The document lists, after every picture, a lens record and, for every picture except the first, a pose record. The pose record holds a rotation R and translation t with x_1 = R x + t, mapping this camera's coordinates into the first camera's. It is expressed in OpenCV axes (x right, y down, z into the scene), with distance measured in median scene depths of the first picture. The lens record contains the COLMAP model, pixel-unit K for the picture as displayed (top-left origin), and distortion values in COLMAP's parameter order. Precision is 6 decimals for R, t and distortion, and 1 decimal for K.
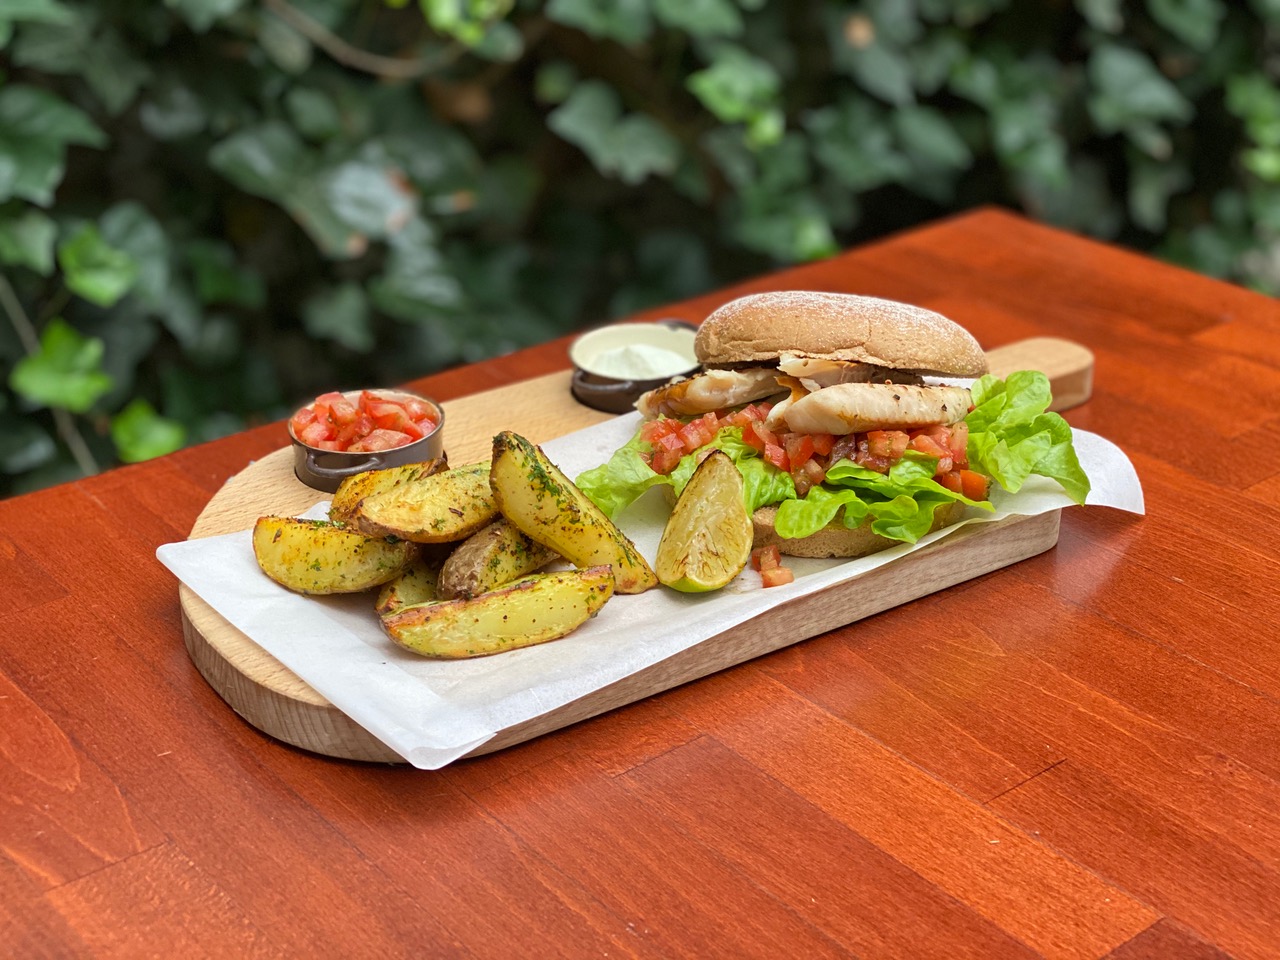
lens RADIAL K [[1881.2, 0, 640.0], [0, 1881.2, 480.0], [0, 0, 1]] dist [0.183784, -0.525551]
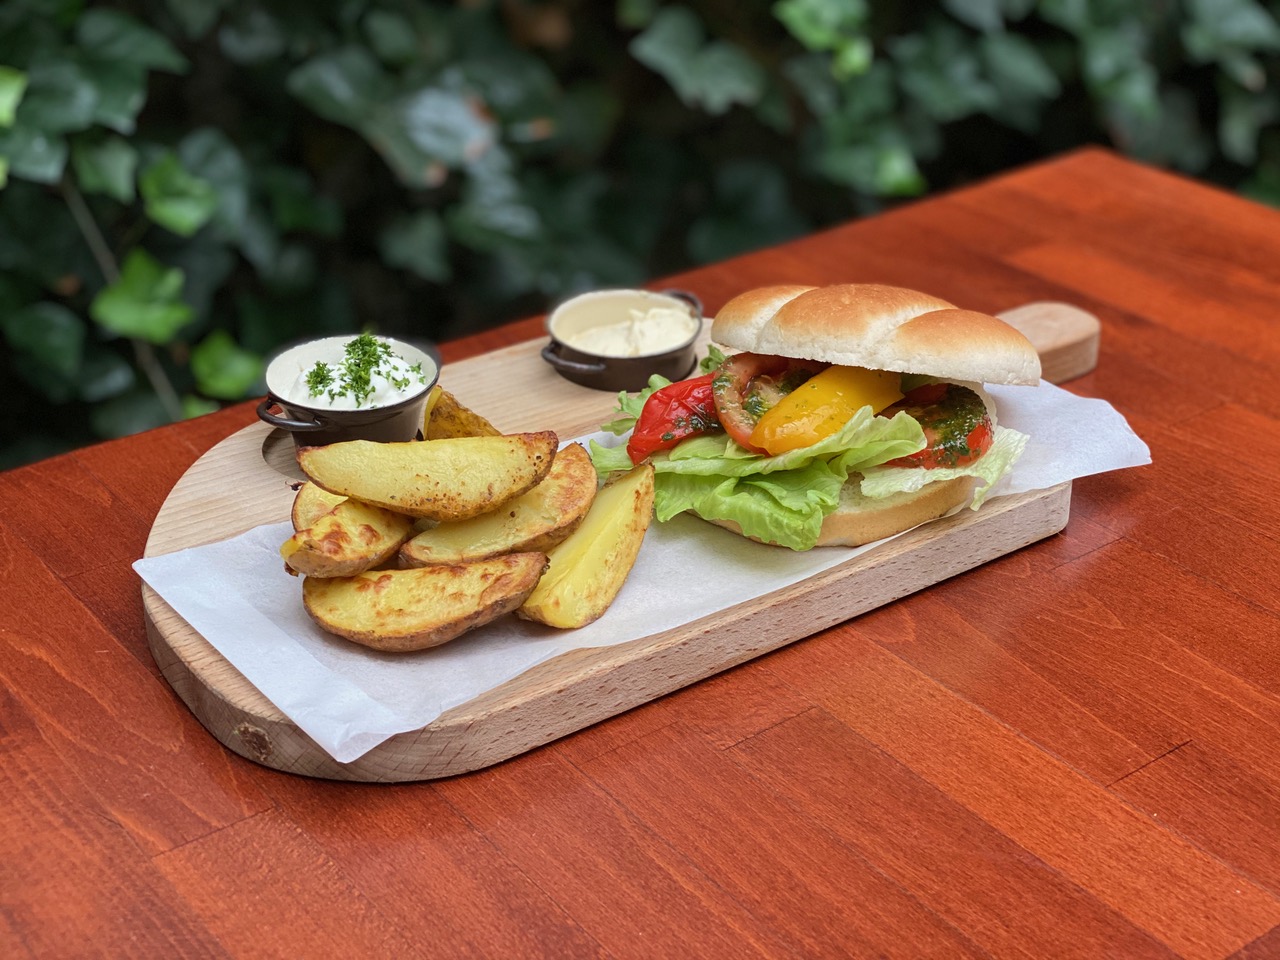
lens RADIAL K [[1881.2, 0, 640.0], [0, 1881.2, 480.0], [0, 0, 1]] dist [0.183784, -0.525551]
pose [[0.999511, 0.017270, -0.026049, -0.032826], [-0.016093, 0.998869, 0.044745, -0.024253], [0.026793, -0.044304, 0.998659, 0.027001]]
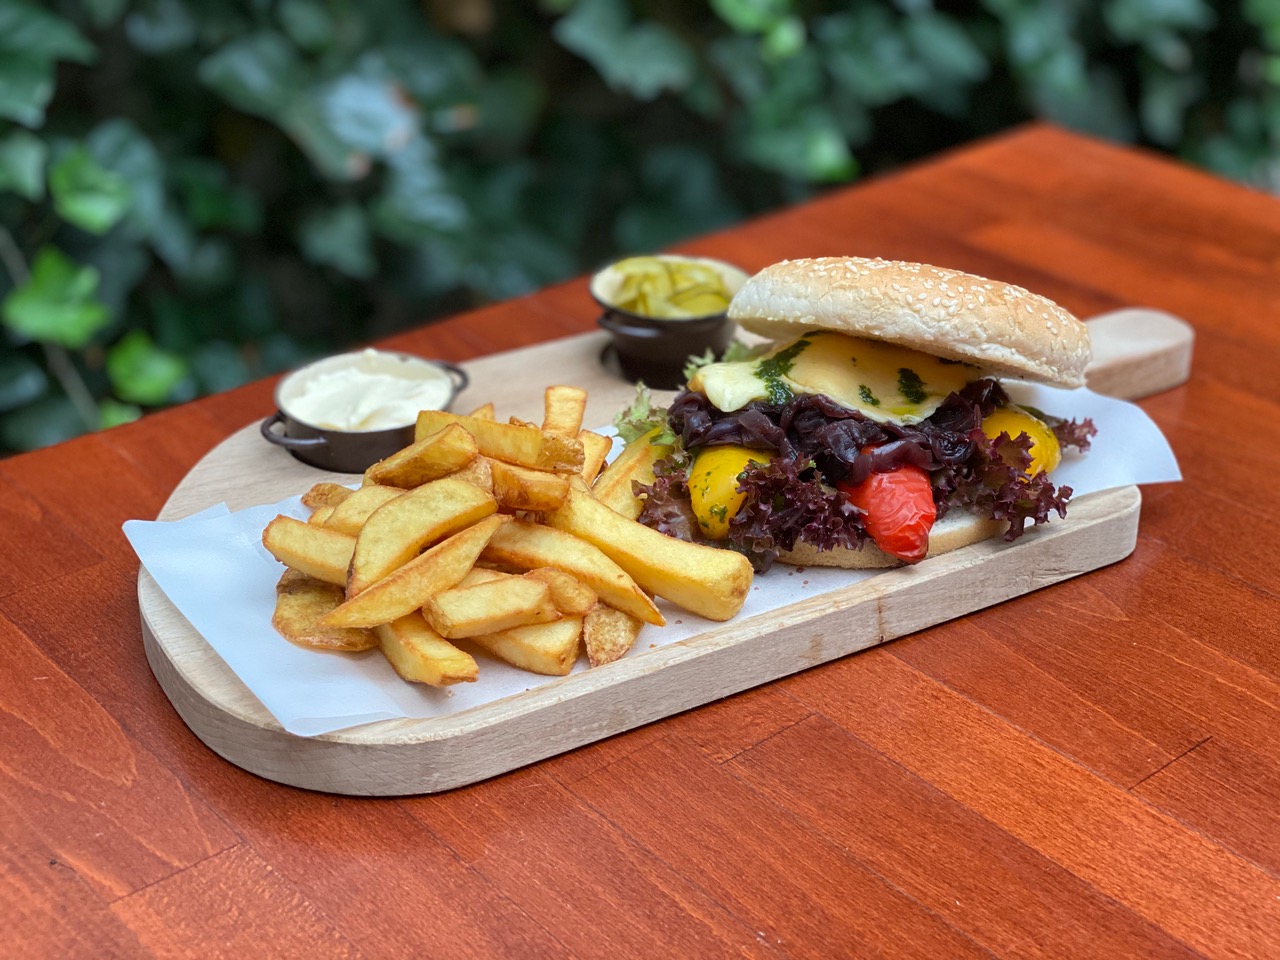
lens RADIAL K [[1881.2, 0, 640.0], [0, 1881.2, 480.0], [0, 0, 1]] dist [0.183784, -0.525551]
pose [[0.999678, -0.008824, 0.023794, -0.071159], [0.007695, 0.998858, 0.047152, -0.022289], [-0.024183, -0.046953, 0.998604, 0.089681]]
